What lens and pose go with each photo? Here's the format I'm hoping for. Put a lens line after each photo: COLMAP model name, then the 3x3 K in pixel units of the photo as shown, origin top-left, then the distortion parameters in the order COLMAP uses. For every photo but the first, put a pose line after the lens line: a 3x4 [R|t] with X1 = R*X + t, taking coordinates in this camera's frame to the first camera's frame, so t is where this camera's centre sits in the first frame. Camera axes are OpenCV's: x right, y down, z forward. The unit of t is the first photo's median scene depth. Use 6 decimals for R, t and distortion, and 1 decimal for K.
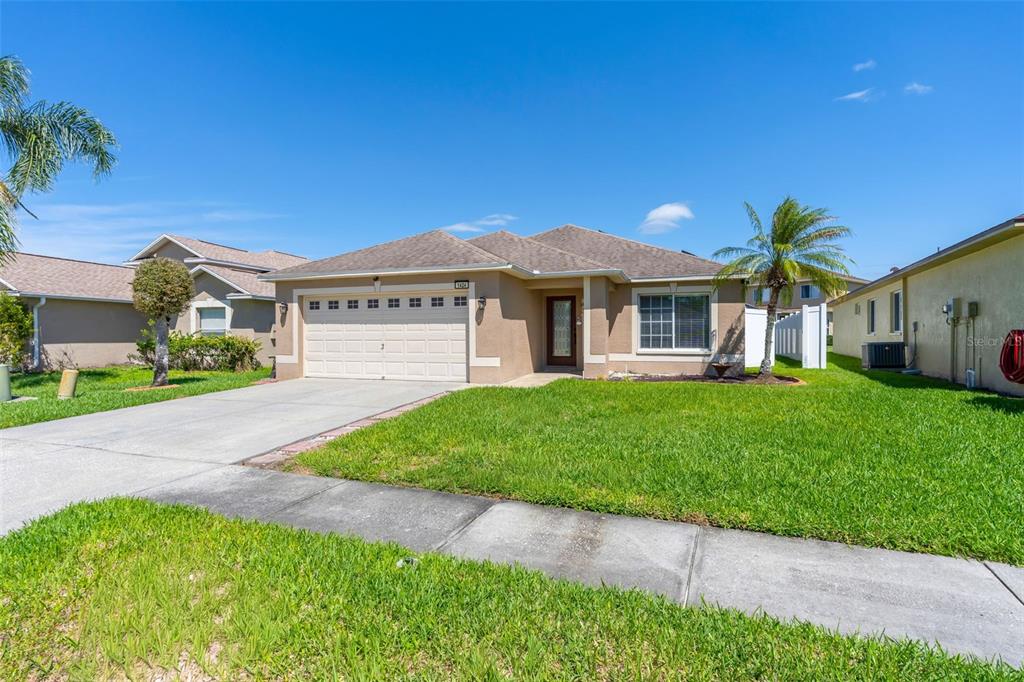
lens RADIAL K [[497.8, 0, 517.8], [0, 497.8, 361.8], [0, 0, 1]] dist [-0.003643, 0.001917]
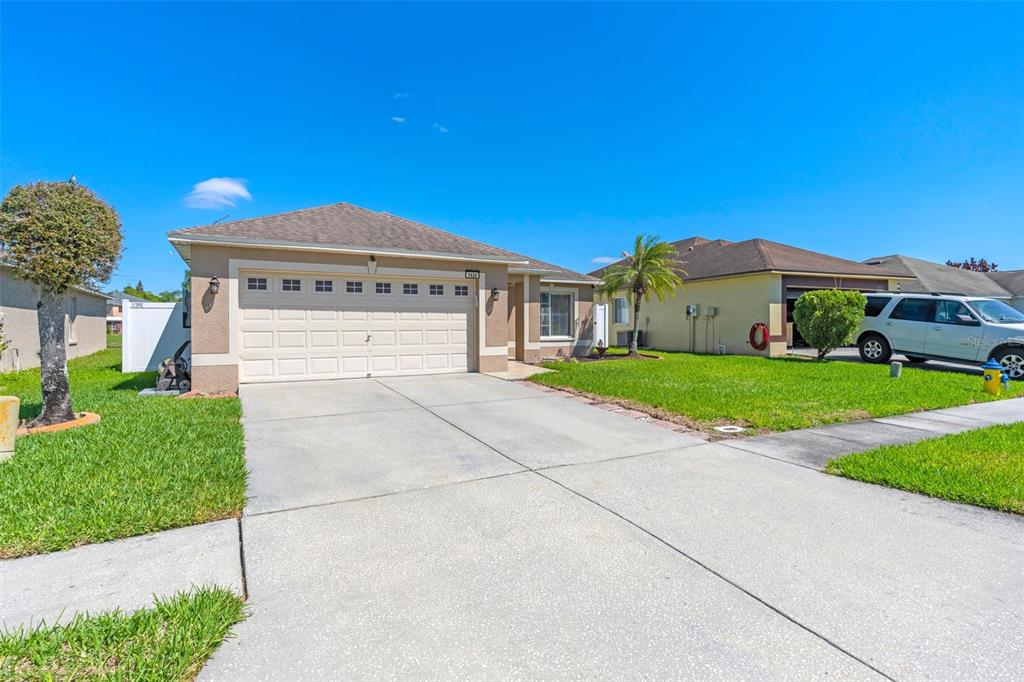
lens RADIAL K [[497.8, 0, 518.9], [0, 497.8, 341.4], [0, 0, 1]] dist [-0.003643, 0.001917]
pose [[0.668911, -0.022399, 0.743005, -0.718559], [0.037701, 0.999282, -0.003816, -0.012721], [-0.742386, 0.030565, 0.669275, 0.244261]]
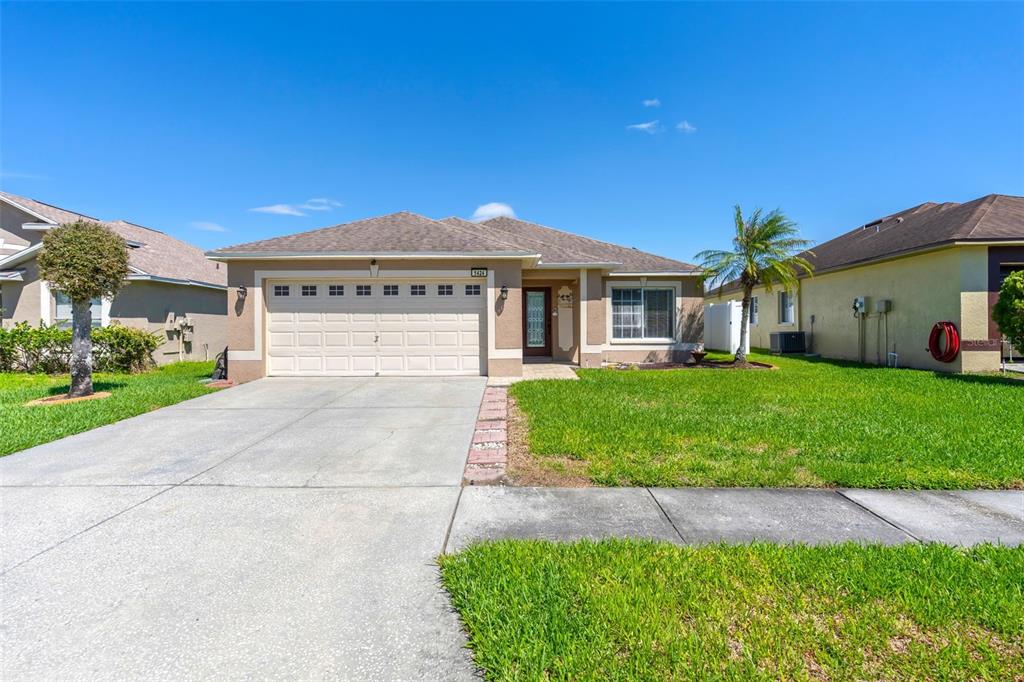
lens RADIAL K [[497.8, 0, 517.2], [0, 497.8, 327.3], [0, 0, 1]] dist [-0.003643, 0.001917]
pose [[0.942287, -0.000913, 0.334804, -0.326970], [0.018269, 0.998647, -0.048694, -0.003726], [-0.334307, 0.052000, 0.941029, 0.085567]]
